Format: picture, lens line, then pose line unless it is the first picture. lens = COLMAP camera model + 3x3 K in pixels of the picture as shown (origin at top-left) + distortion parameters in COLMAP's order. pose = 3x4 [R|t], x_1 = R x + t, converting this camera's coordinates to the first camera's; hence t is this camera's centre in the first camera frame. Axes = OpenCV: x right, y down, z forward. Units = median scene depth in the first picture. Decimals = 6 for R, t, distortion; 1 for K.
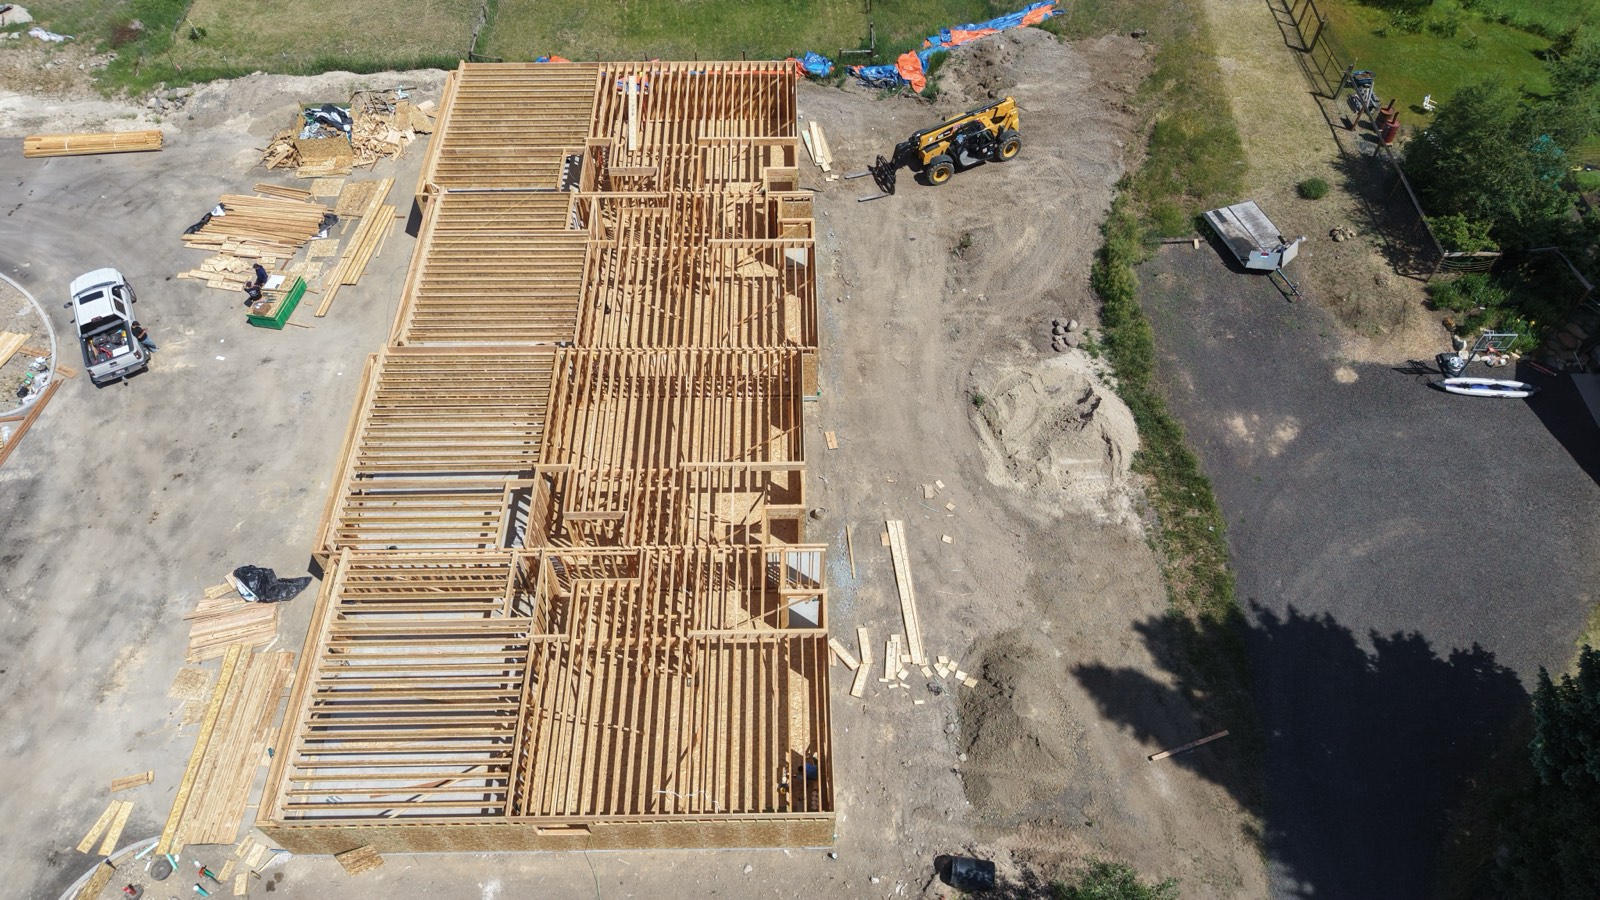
lens RADIAL K [[1057.3, 0, 800.0], [0, 1057.3, 450.0], [0, 0, 1]] dist [0.060538, -0.084418]
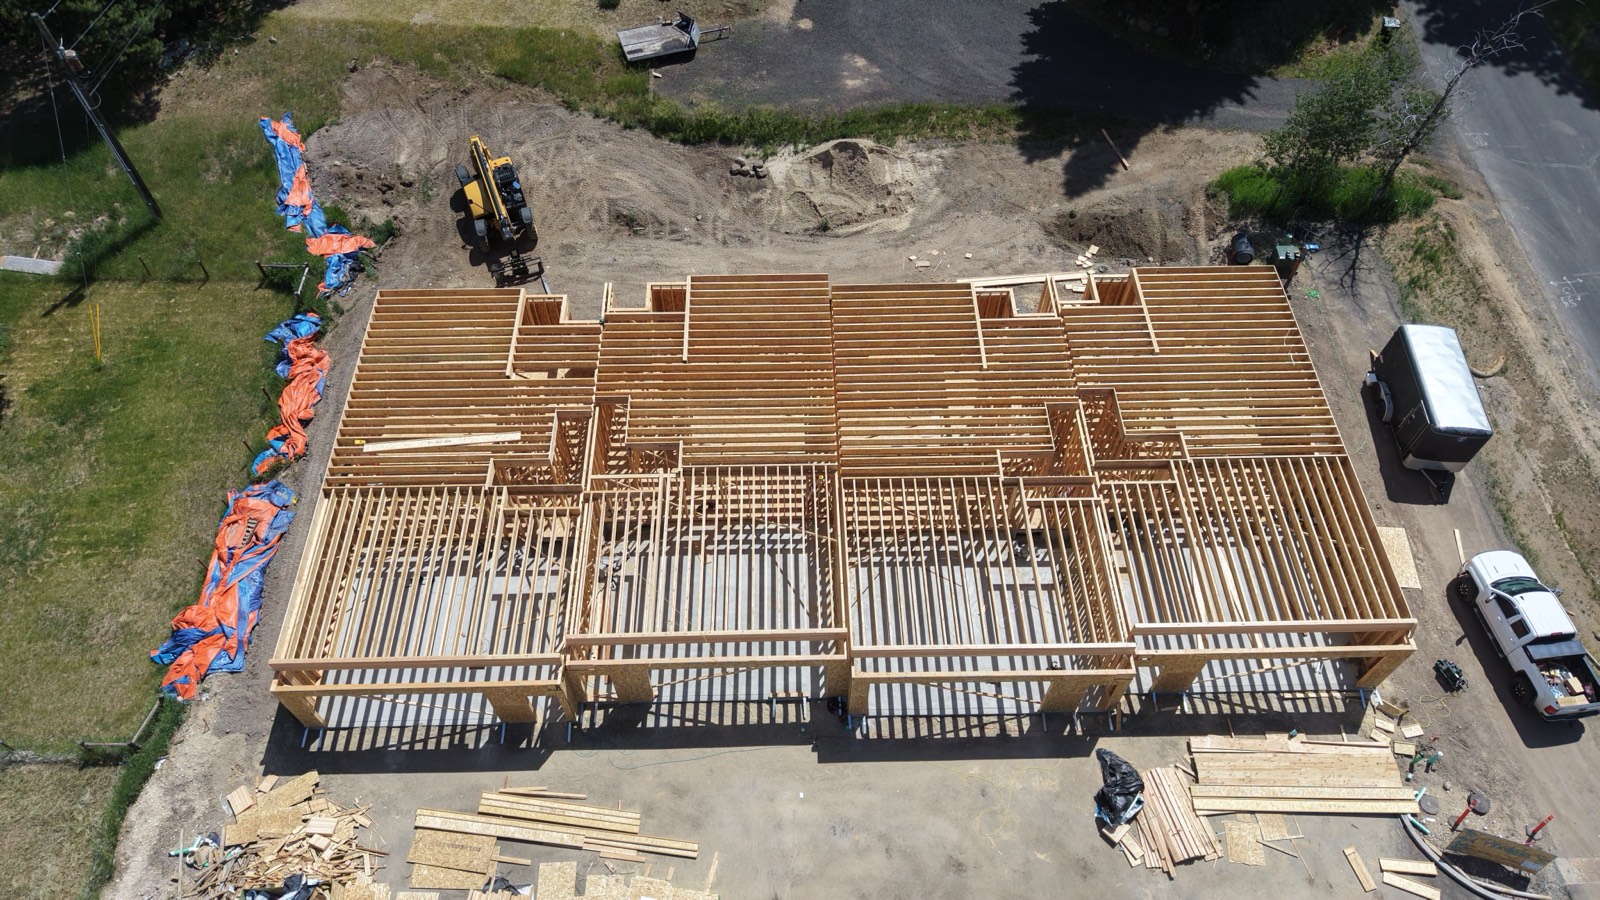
lens RADIAL K [[1057.3, 0, 800.0], [0, 1057.3, 450.0], [0, 0, 1]] dist [0.060538, -0.084418]
pose [[-0.000820, -0.816050, 0.577981, -0.710455], [0.815476, 0.333984, 0.472708, -0.546820], [-0.578790, 0.471718, 0.665196, 0.395904]]
